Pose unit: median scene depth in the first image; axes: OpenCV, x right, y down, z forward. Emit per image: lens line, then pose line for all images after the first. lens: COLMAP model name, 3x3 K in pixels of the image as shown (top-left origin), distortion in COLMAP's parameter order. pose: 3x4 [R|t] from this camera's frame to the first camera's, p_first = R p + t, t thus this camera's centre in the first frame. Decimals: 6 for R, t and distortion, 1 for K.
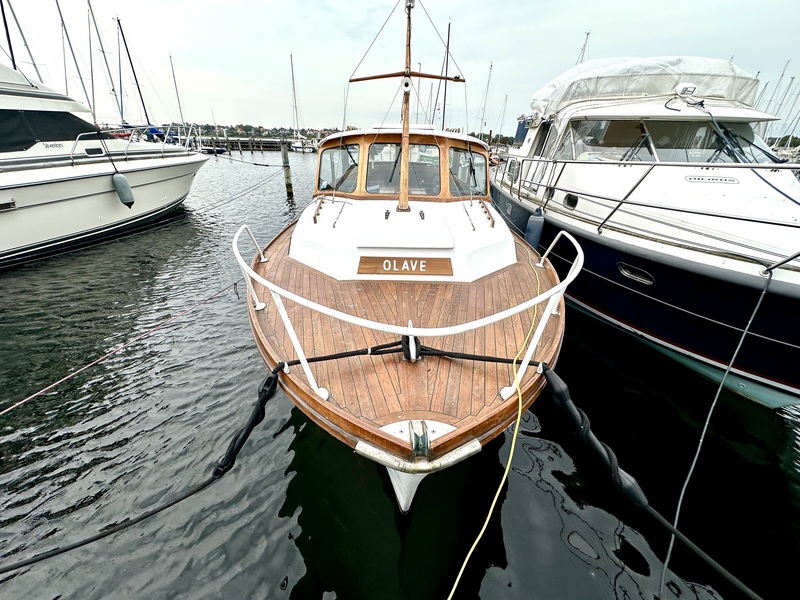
lens RADIAL K [[316.8, 0, 400.0], [0, 316.8, 300.0], [0, 0, 1]] dist [-0.002006, -0.000007]
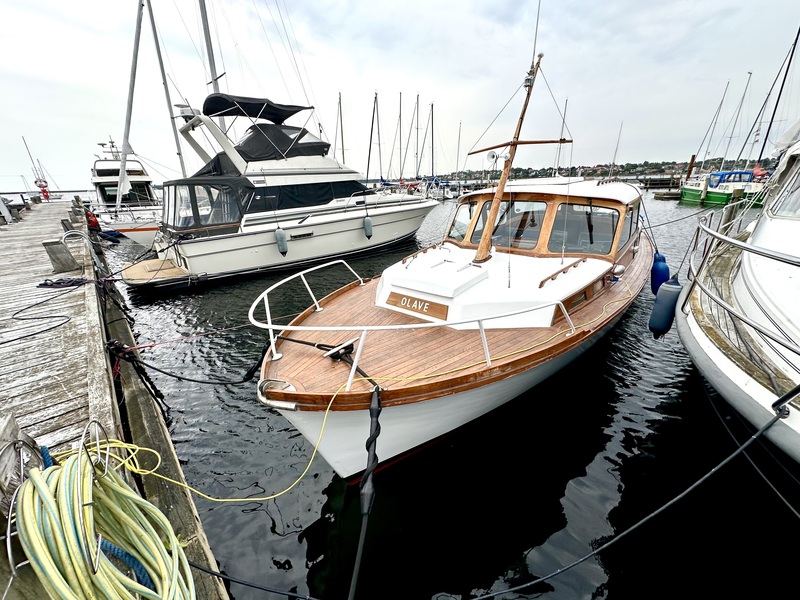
lens RADIAL K [[316.8, 0, 400.0], [0, 316.8, 300.0], [0, 0, 1]] dist [-0.002006, -0.000007]
pose [[0.750047, 0.182380, -0.635741, 0.573863], [-0.248605, 0.968481, -0.015468, -0.067929], [0.612883, 0.169650, 0.771747, -0.009508]]
